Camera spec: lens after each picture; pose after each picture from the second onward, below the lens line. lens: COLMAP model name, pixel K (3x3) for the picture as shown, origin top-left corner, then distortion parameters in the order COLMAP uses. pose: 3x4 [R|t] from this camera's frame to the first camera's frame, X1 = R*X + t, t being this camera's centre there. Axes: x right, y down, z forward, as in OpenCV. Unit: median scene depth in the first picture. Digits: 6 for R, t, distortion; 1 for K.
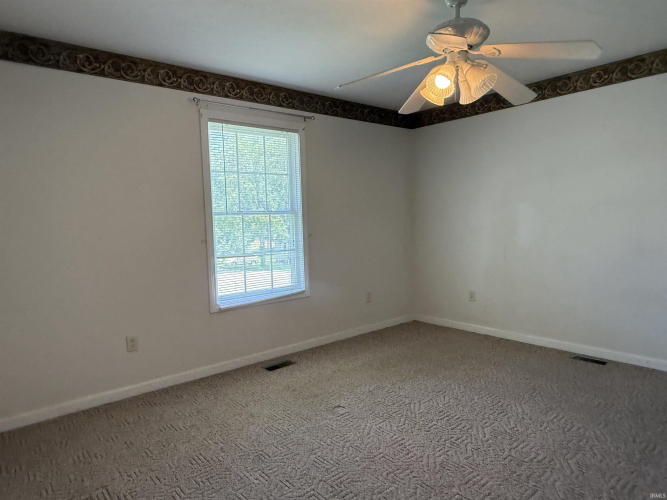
lens RADIAL K [[431.7, 0, 333.5], [0, 431.7, 250.0], [0, 0, 1]] dist [0.001597, -0.000433]
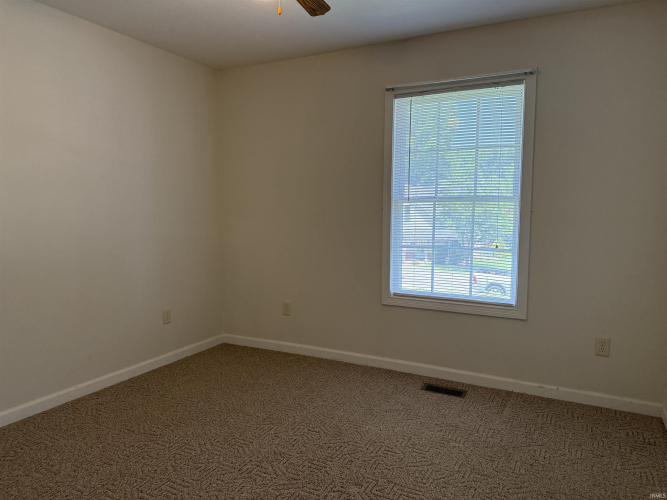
lens RADIAL K [[458.5, 0, 333.5], [0, 458.5, 250.0], [0, 0, 1]] dist [0.002878, 0.000664]
pose [[0.373008, 0.112713, -0.920957, 0.567843], [-0.078251, 0.992879, 0.089822, -0.051873], [0.924522, 0.038562, 0.379172, 0.493583]]
